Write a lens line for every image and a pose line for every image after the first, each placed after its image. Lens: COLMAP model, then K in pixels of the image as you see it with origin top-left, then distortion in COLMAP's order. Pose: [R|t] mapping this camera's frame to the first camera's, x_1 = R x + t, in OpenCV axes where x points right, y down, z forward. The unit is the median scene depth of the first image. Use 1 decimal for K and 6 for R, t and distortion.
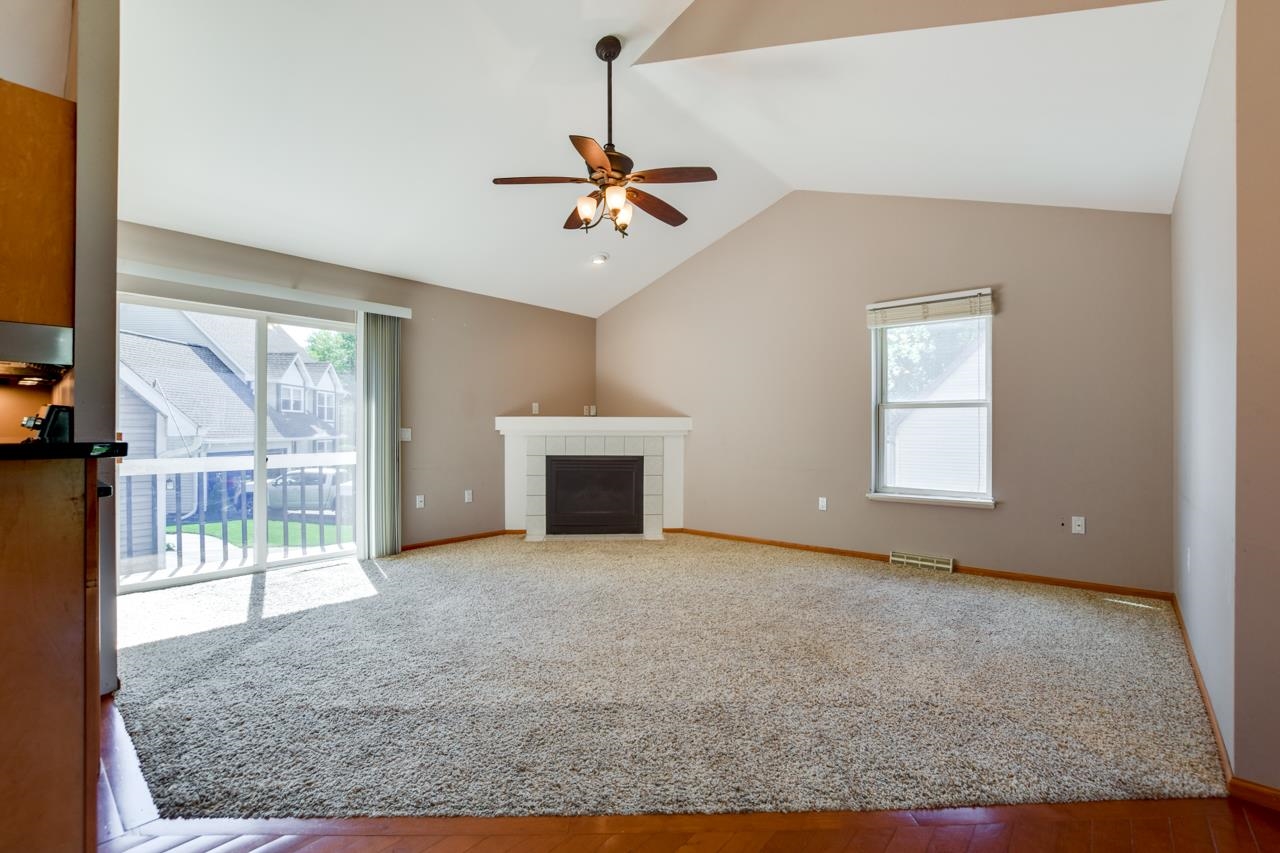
lens RADIAL K [[564.5, 0, 640.0], [0, 564.5, 426.5], [0, 0, 1]] dist [-0.043506, -0.000105]
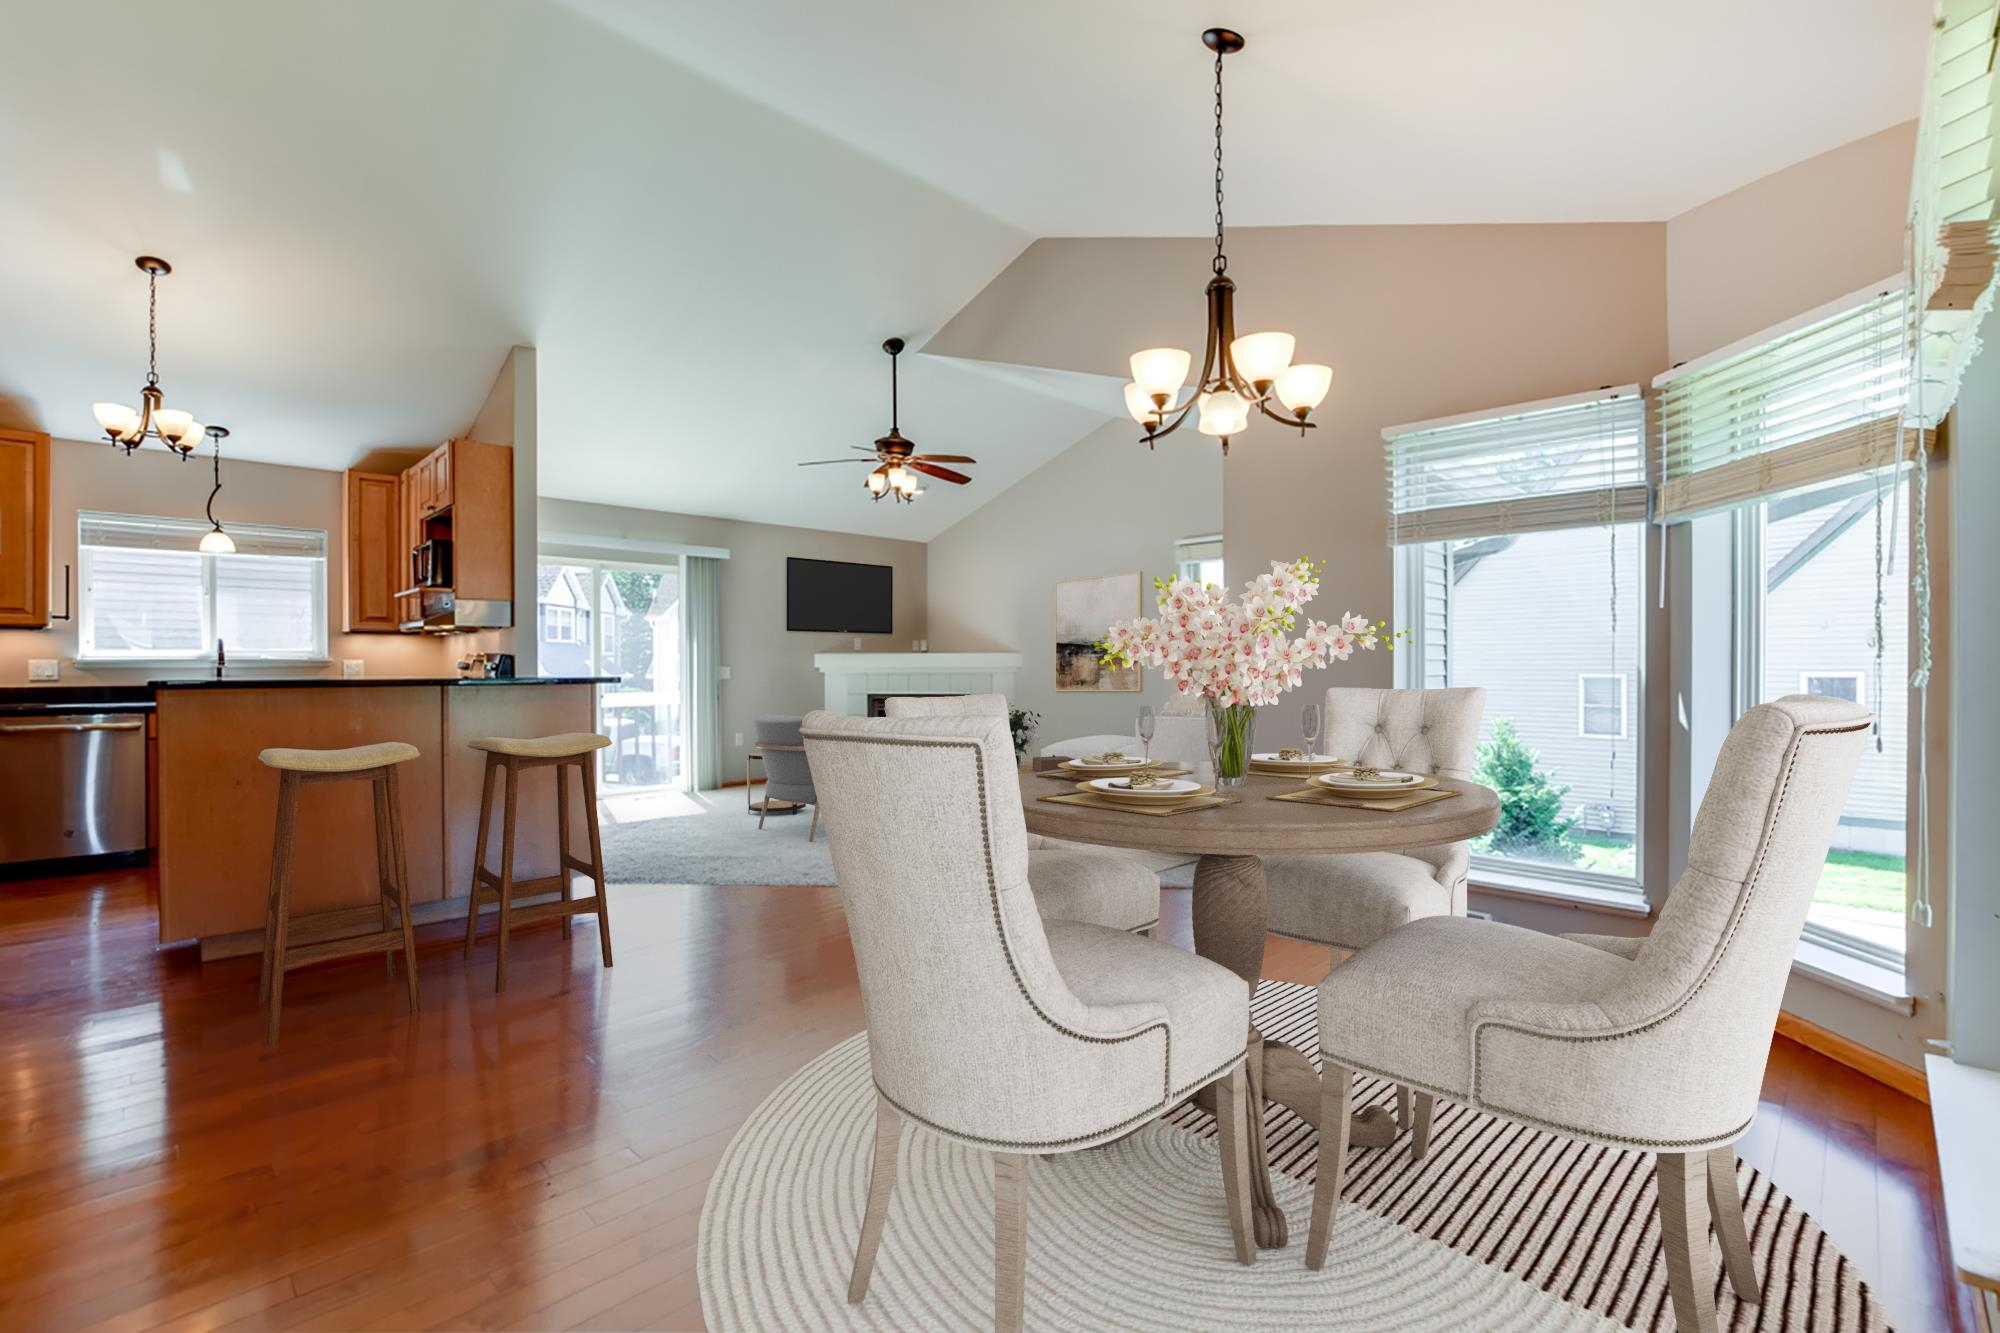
lens RADIAL K [[903.3, 0, 1000.0], [0, 903.3, 666.5], [0, 0, 1]] dist [-0.000884, 0.000049]
pose [[0.996668, -0.002983, -0.081508, 0.267423], [0.003723, 0.999953, 0.008937, -0.012381], [0.081477, -0.009211, 0.996633, -0.744554]]
